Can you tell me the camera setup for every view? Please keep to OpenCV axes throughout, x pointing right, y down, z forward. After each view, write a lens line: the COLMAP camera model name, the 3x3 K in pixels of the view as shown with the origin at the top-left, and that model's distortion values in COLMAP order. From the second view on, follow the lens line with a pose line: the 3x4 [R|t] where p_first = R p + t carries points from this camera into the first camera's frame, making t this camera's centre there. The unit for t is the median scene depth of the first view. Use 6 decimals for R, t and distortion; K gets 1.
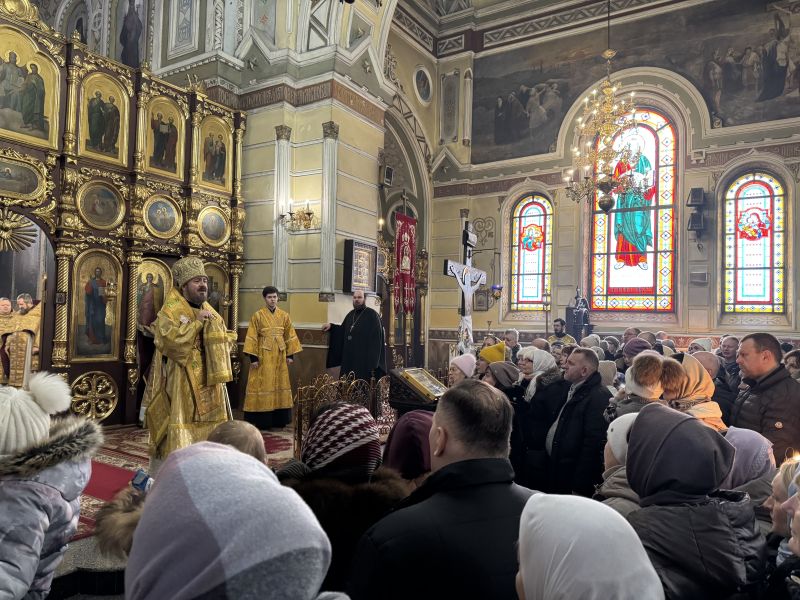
lens RADIAL K [[570.1, 0, 399.9], [0, 570.1, 306.7], [0, 0, 1]] dist [0.046597, -0.050856]
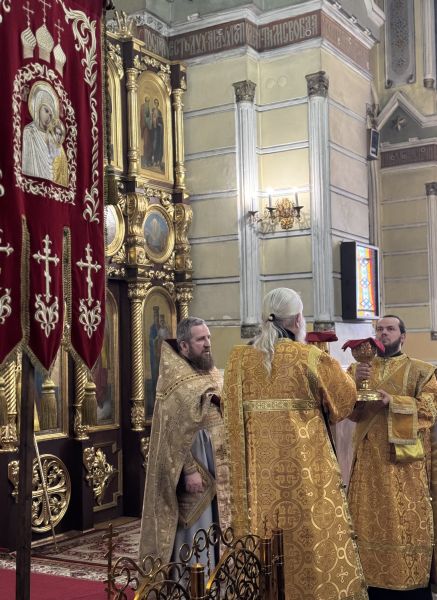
lens RADIAL K [[870.5, 0, 242.9], [0, 870.5, 320.9], [0, 0, 1]] dist [0.134230, 0.000000]
pose [[0.997802, -0.052797, 0.040056, -0.252122], [0.053001, 0.998586, -0.004052, -0.024176], [-0.039786, 0.006166, 0.999189, -0.046840]]
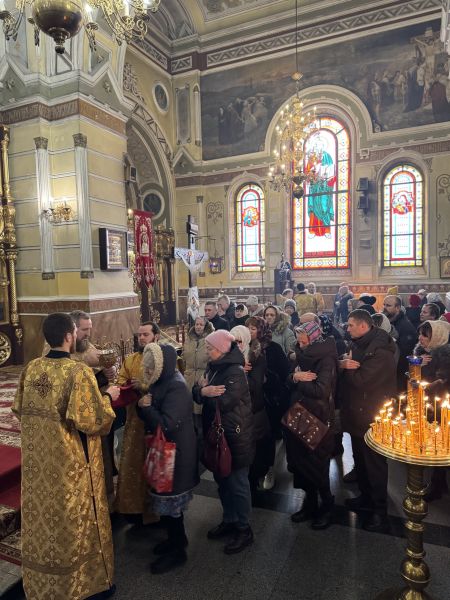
lens RADIAL K [[427.6, 0, 222.9], [0, 427.6, 302.4], [0, 0, 1]] dist [0.046597, -0.050856]
pose [[0.990403, -0.058885, 0.125040, 0.046629], [0.047032, 0.994297, 0.095720, -0.030594], [-0.129963, -0.088921, 0.987524, -0.001603]]
